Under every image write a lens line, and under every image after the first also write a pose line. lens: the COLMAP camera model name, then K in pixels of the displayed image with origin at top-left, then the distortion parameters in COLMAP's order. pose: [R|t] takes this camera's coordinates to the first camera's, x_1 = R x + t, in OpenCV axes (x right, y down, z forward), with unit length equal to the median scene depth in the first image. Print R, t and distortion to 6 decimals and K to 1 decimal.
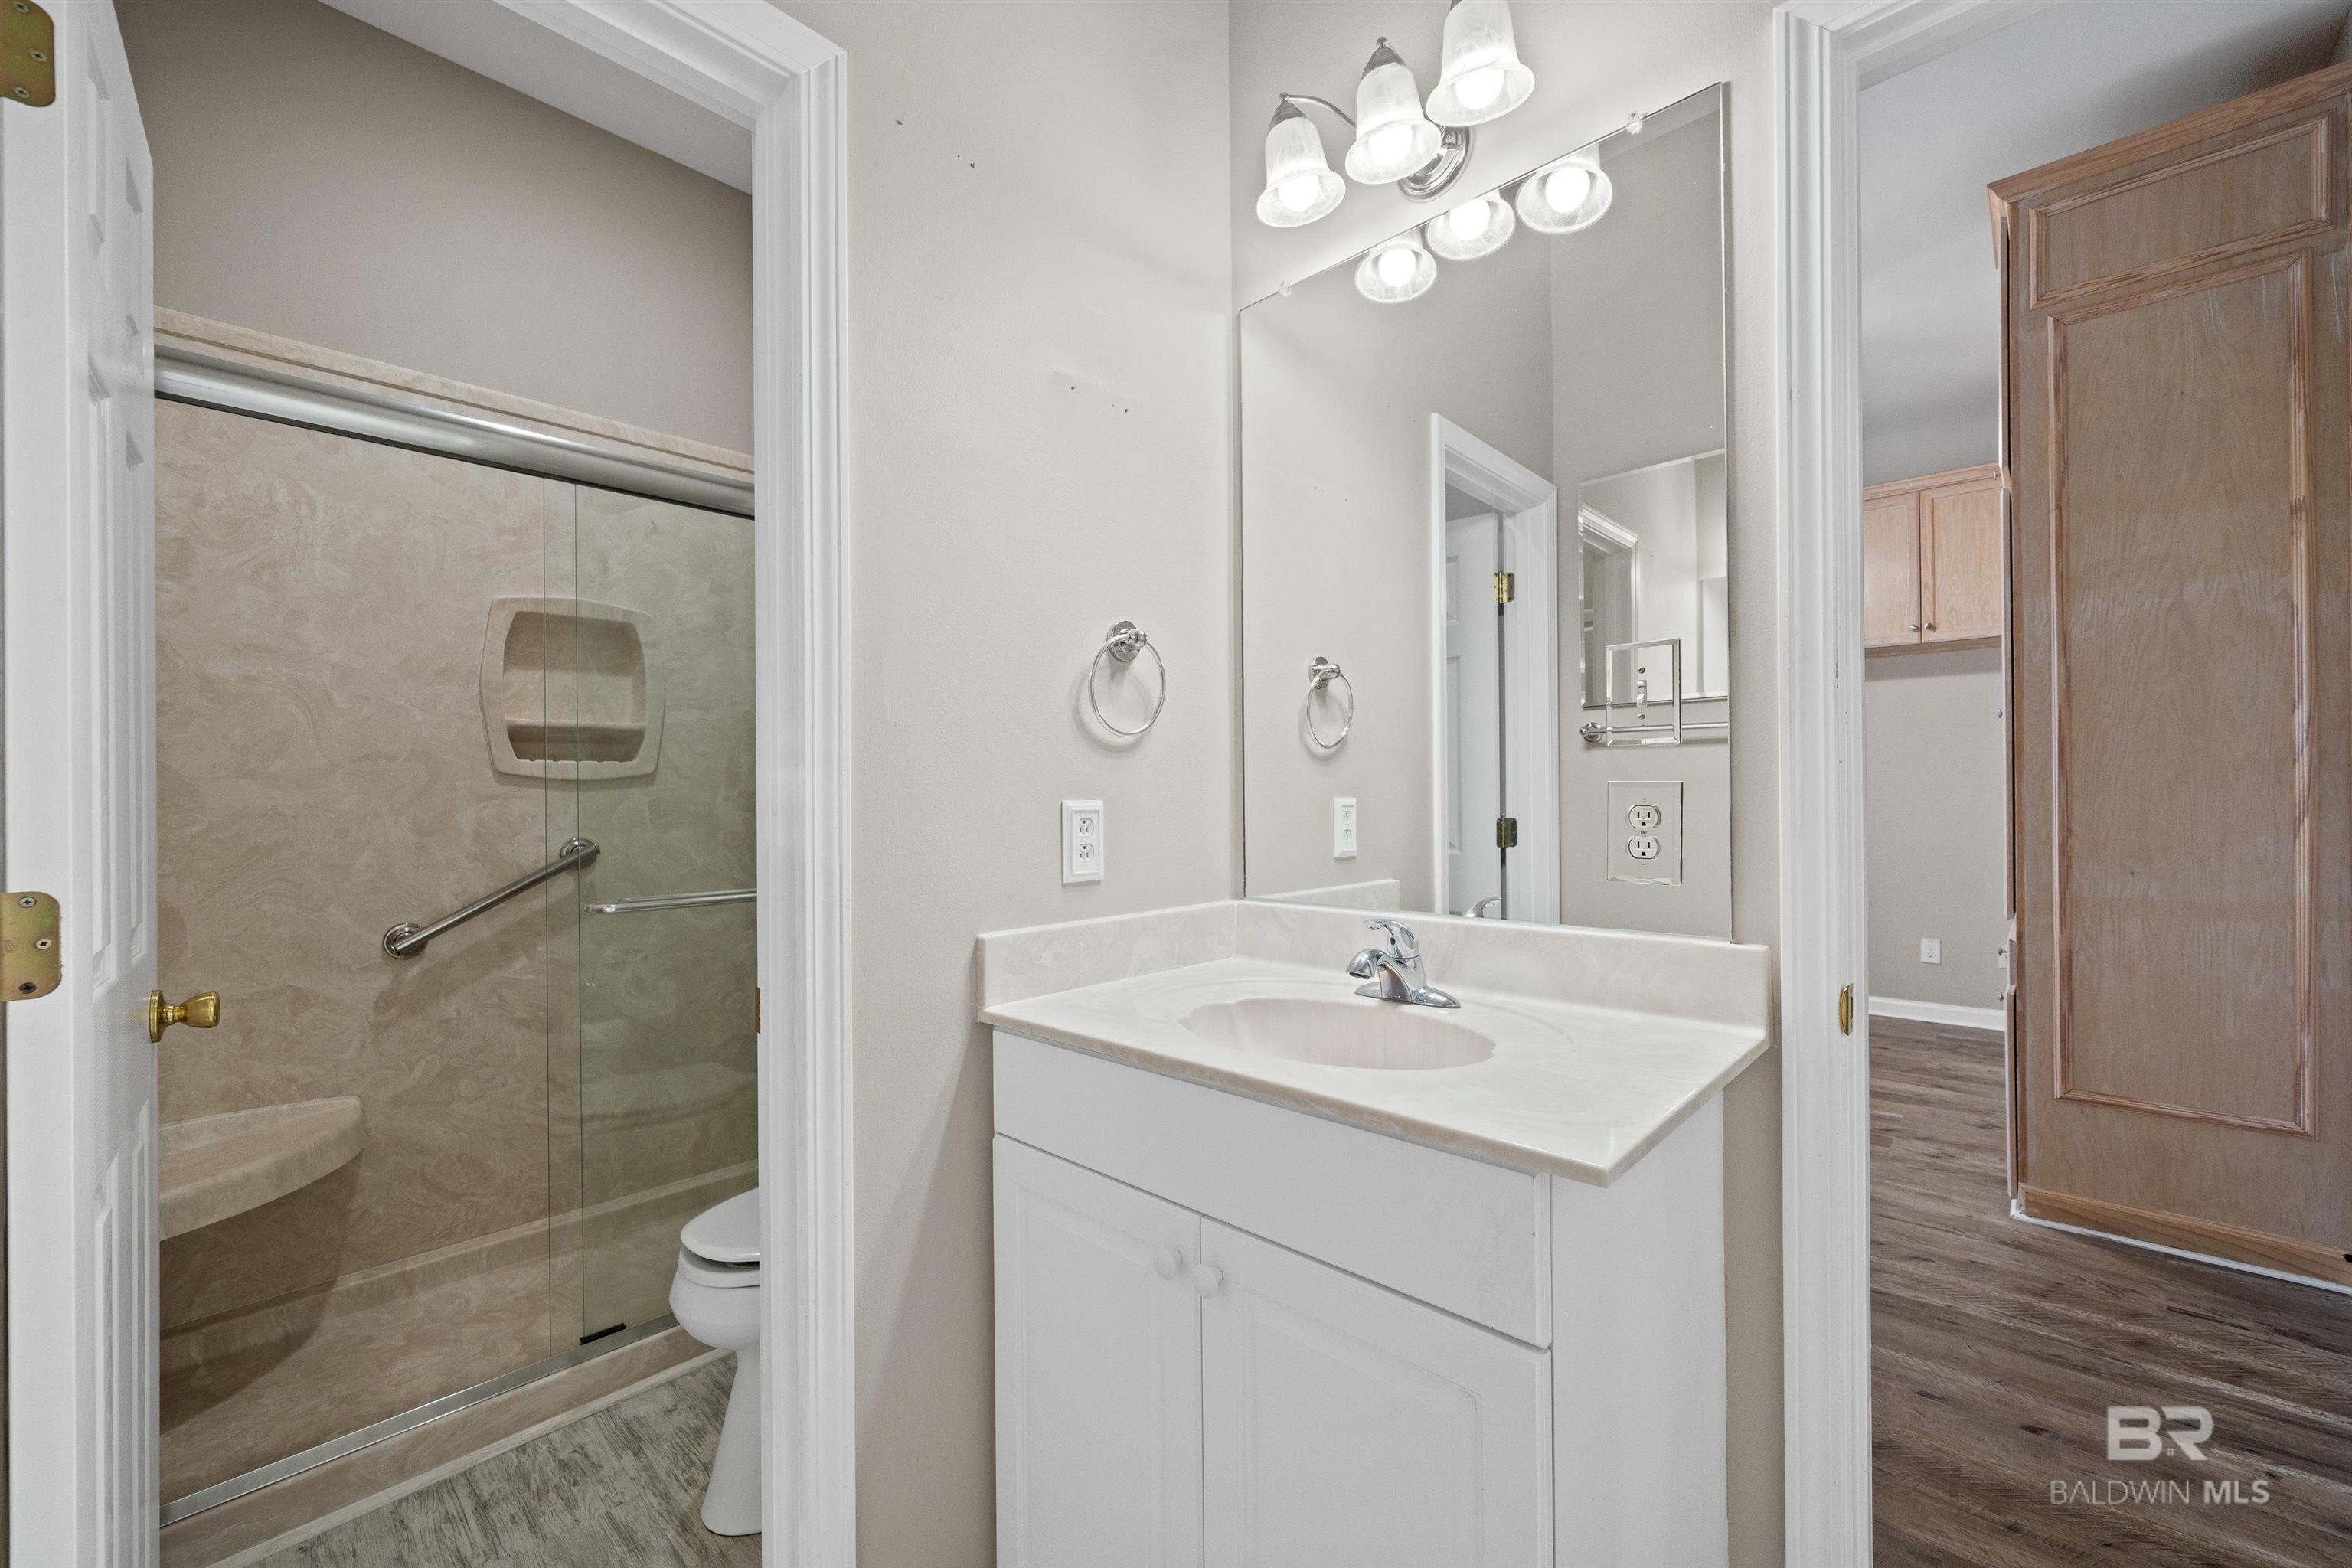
lens RADIAL K [[949.6, 0, 1185.3], [0, 949.6, 788.2], [0, 0, 1]] dist [0.001388, -0.000960]
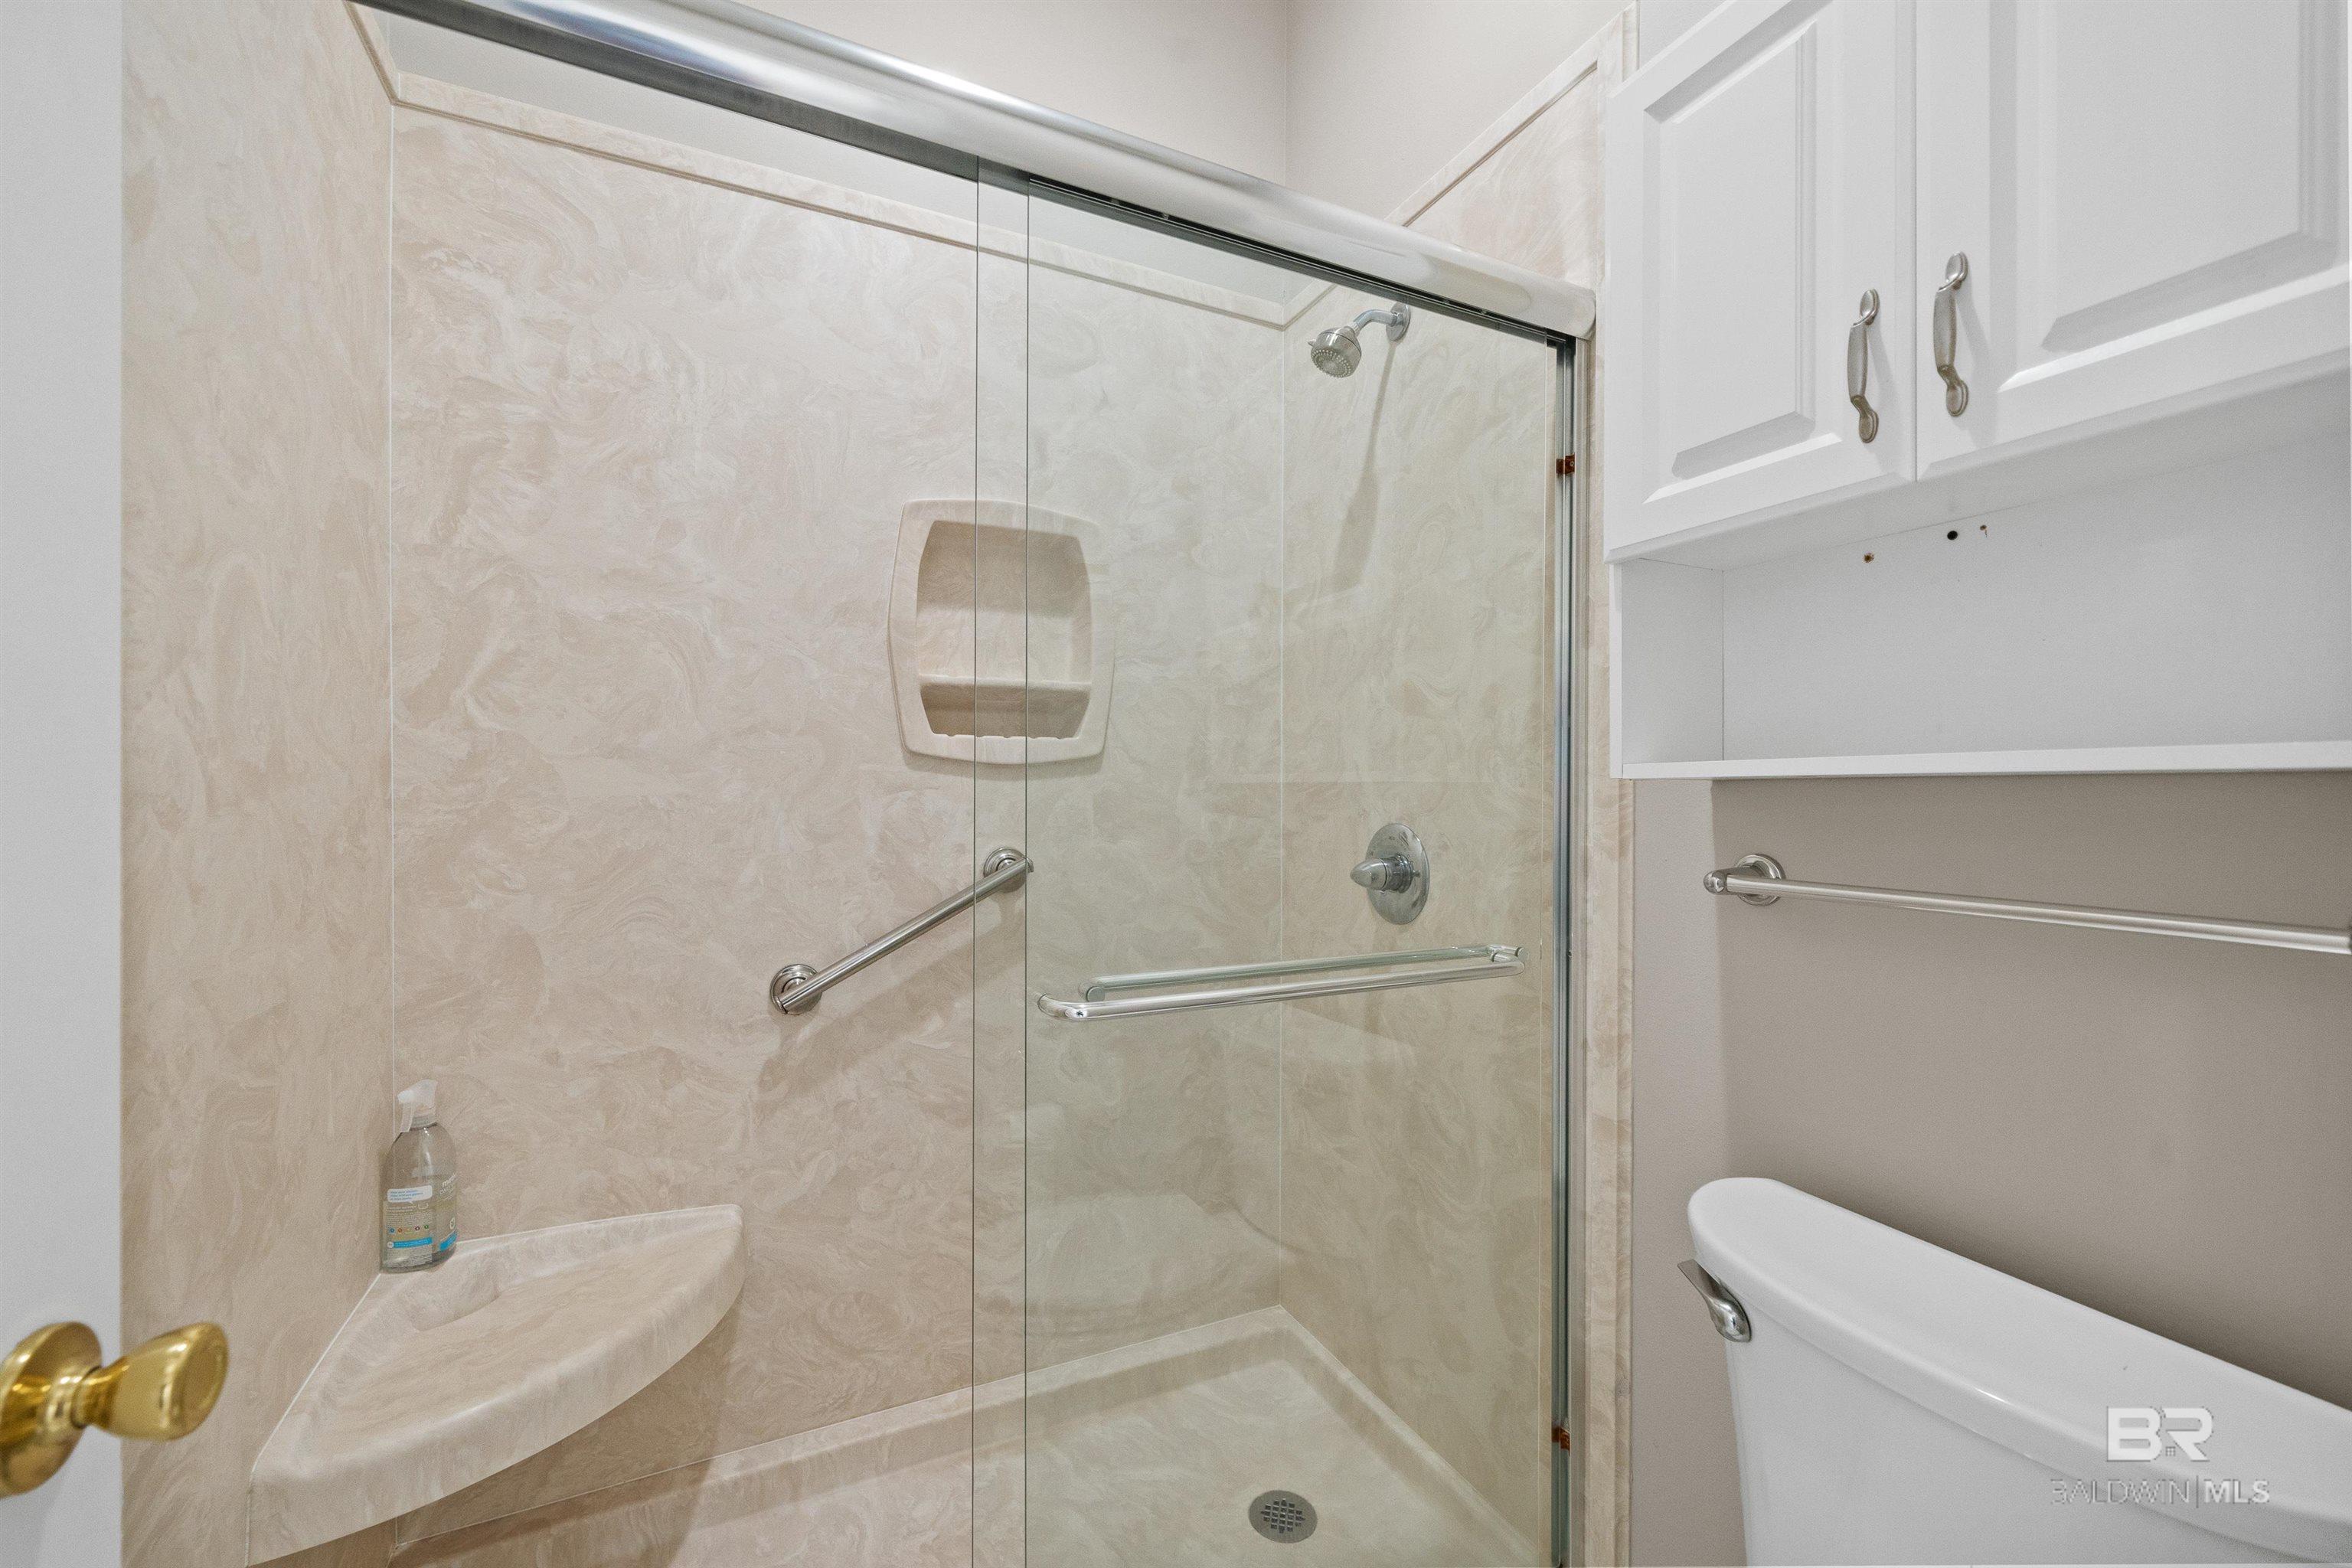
lens RADIAL K [[949.6, 0, 1172.6], [0, 949.6, 784.7], [0, 0, 1]] dist [0.001388, -0.000960]
pose [[0.931719, 0.010871, -0.363017, -0.305698], [-0.010383, 0.999941, 0.003296, 0.003292], [0.363032, 0.000698, 0.931777, 0.443686]]
